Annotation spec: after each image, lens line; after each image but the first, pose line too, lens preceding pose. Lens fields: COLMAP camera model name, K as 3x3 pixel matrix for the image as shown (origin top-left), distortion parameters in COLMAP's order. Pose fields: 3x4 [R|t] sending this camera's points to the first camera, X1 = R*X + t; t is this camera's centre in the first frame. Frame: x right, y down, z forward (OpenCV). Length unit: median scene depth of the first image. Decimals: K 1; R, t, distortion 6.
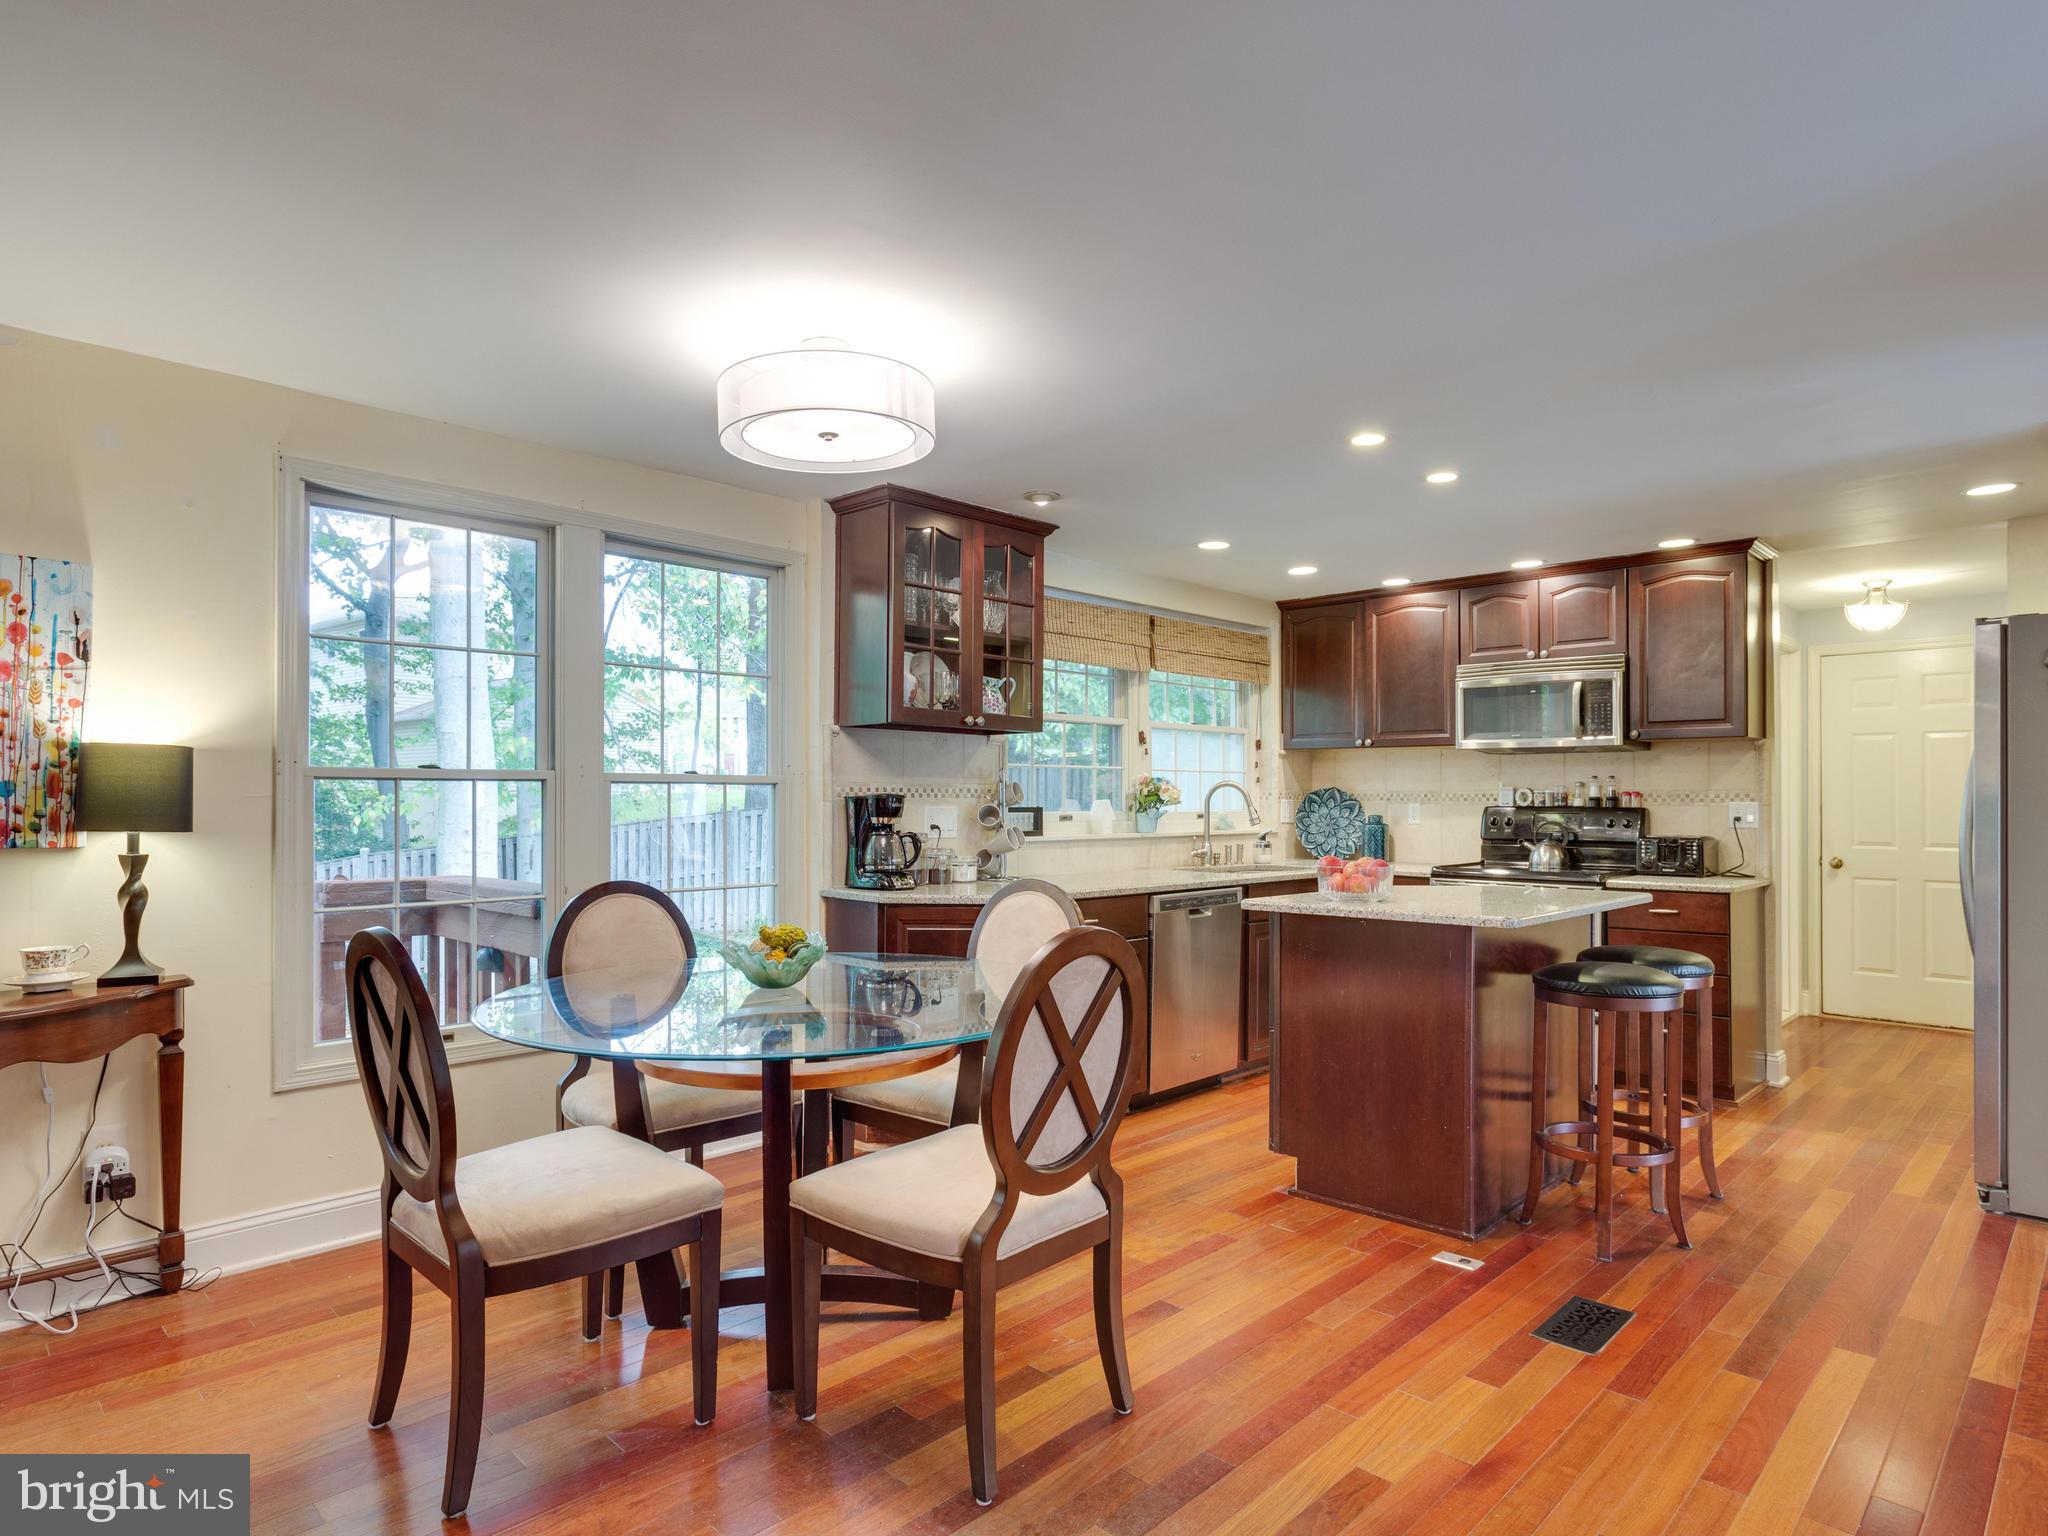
lens RADIAL K [[1191.2, 0, 1036.0], [0, 1191.2, 783.8], [0, 0, 1]] dist [-0.001674, 0.003157]
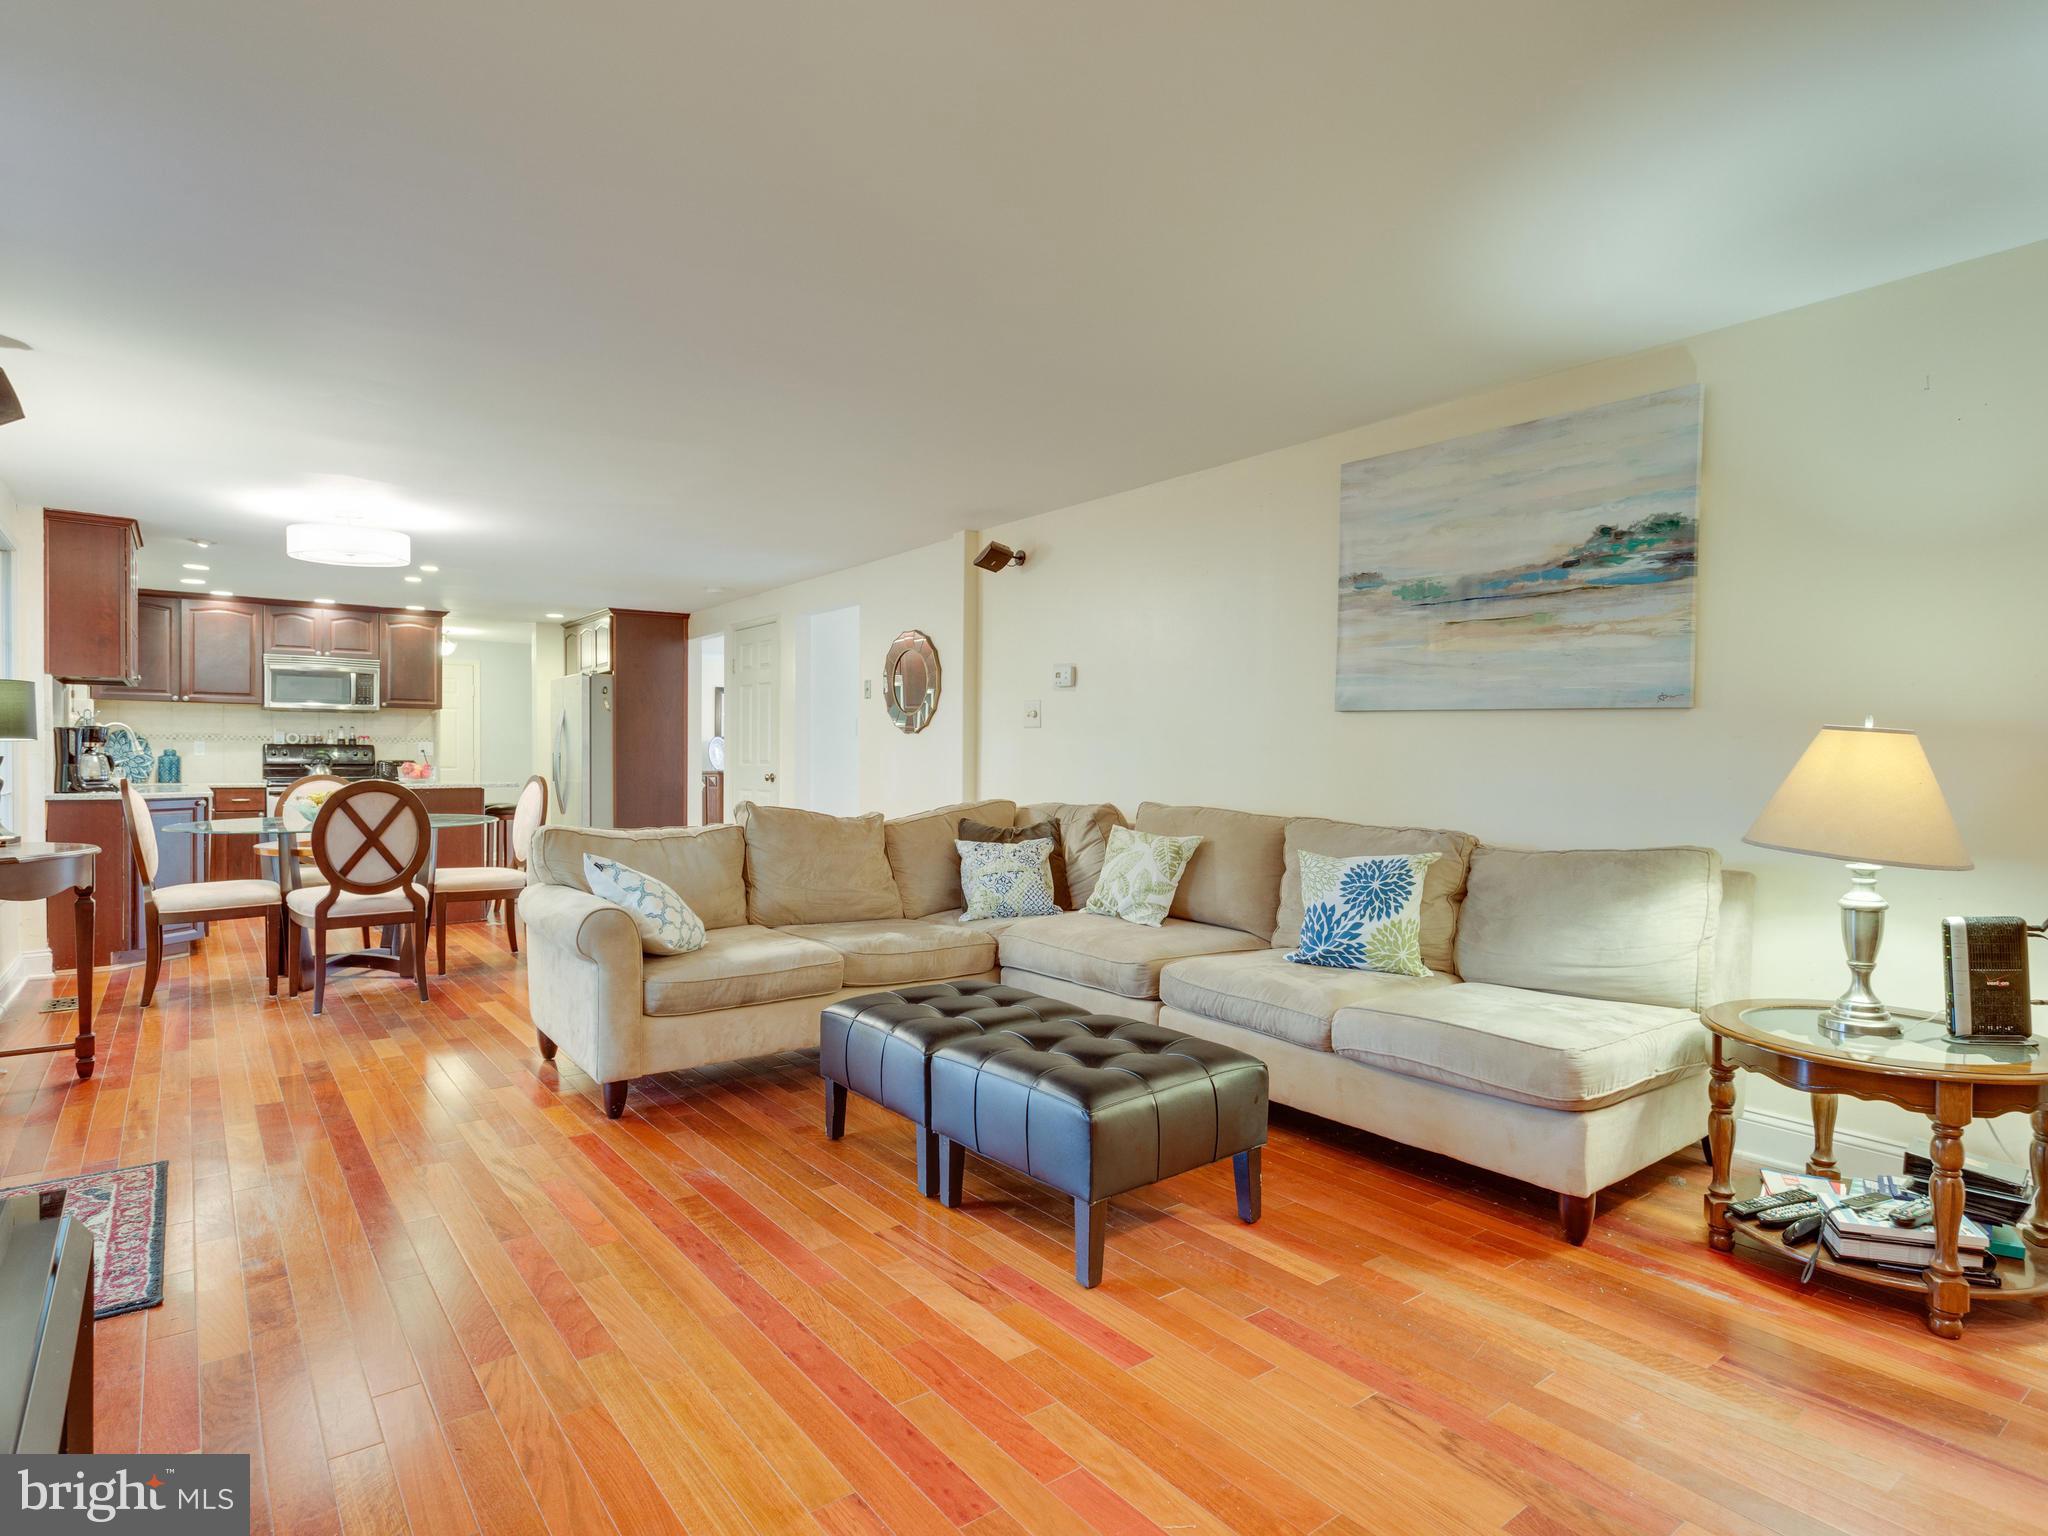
lens RADIAL K [[1105.0, 0, 1044.6], [0, 1105.0, 760.6], [0, 0, 1]] dist [0.004072, 0.003839]
pose [[0.161873, -0.001617, 0.986810, -1.000753], [-0.012756, 0.999912, 0.003731, 0.024838], [-0.986729, -0.013191, 0.161838, -0.280337]]
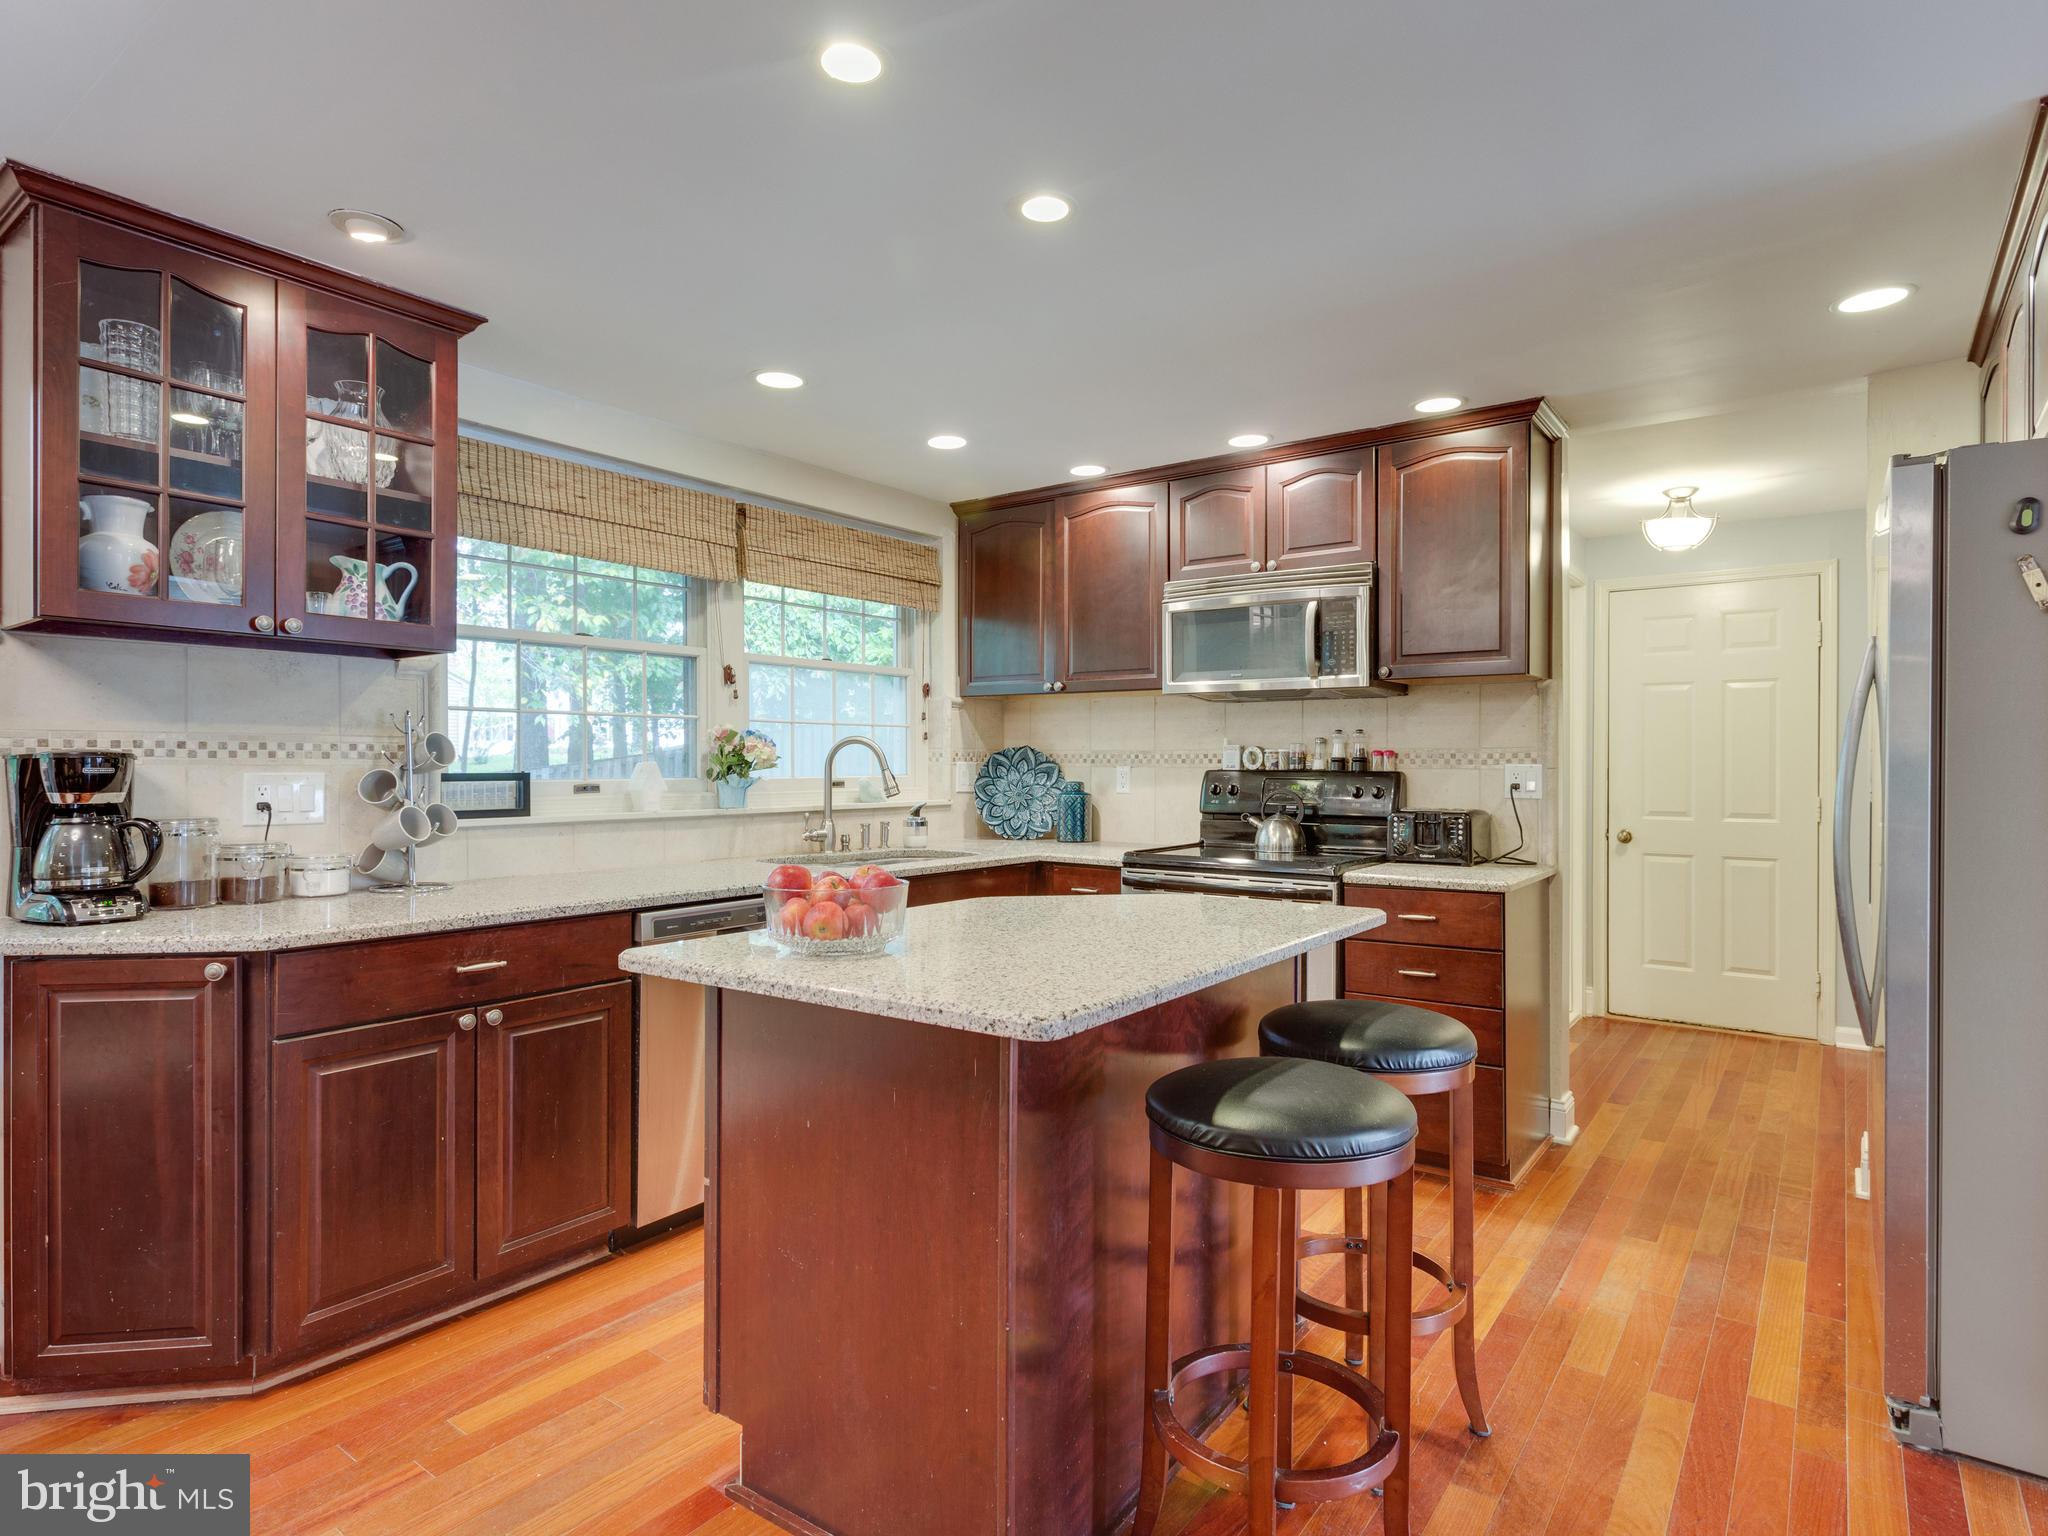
lens RADIAL K [[1105.0, 0, 1032.7], [0, 1105.0, 763.0], [0, 0, 1]] dist [0.004072, 0.003839]
pose [[0.992694, -0.000948, 0.120651, 0.201801], [-0.000548, 0.999923, 0.012370, 0.006148], [-0.120654, -0.012345, 0.992618, 0.343084]]
